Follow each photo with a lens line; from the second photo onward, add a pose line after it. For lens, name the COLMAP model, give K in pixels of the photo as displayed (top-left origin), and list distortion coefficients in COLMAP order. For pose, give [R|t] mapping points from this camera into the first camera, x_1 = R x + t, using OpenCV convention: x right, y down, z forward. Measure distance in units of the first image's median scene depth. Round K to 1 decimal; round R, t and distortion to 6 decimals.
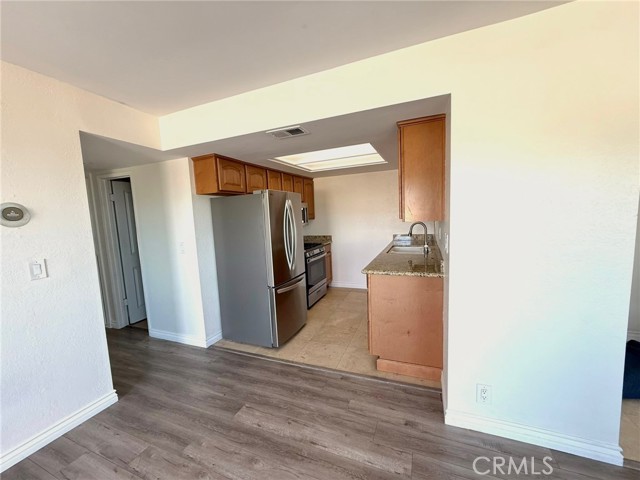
lens RADIAL K [[255.9, 0, 318.2], [0, 255.9, 240.7], [0, 0, 1]] dist [0.004490, 0.000223]
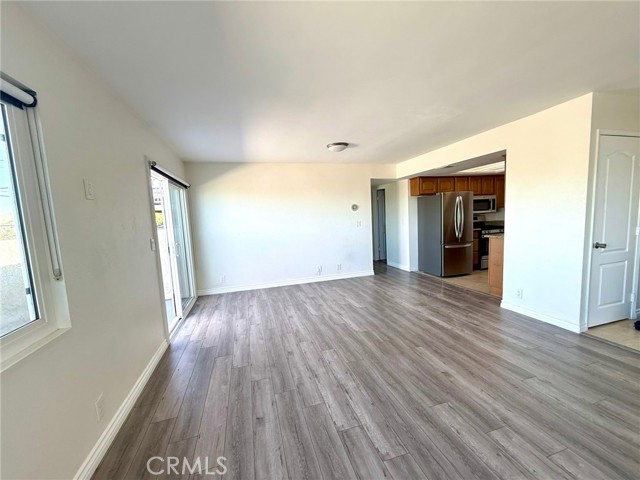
lens RADIAL K [[255.9, 0, 318.2], [0, 255.9, 240.7], [0, 0, 1]] dist [0.004490, 0.000223]
pose [[0.627523, 0.090225, -0.773352, 0.682300], [-0.054342, 0.995916, 0.072096, 0.069184], [0.776699, -0.003216, 0.629864, -0.874797]]
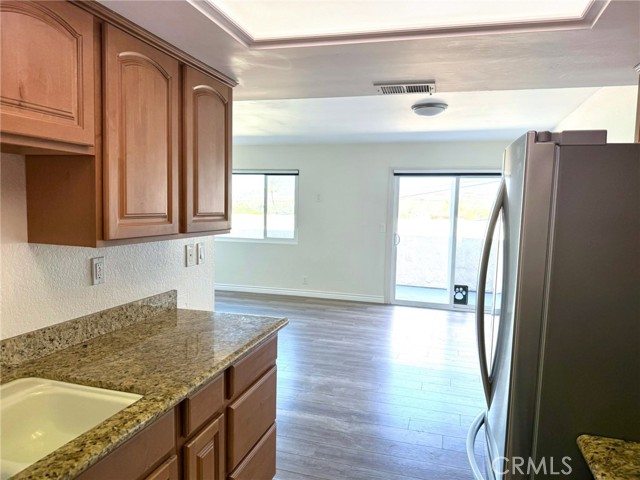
lens RADIAL K [[441.0, 0, 320.0], [0, 441.0, 240.0], [0, 0, 1]] dist [0.001535, -0.000346]
pose [[-0.994548, 0.024276, -0.101419, 0.159581], [0.004933, 0.982390, 0.186774, -0.202068], [0.104167, 0.185256, -0.977154, 1.547001]]
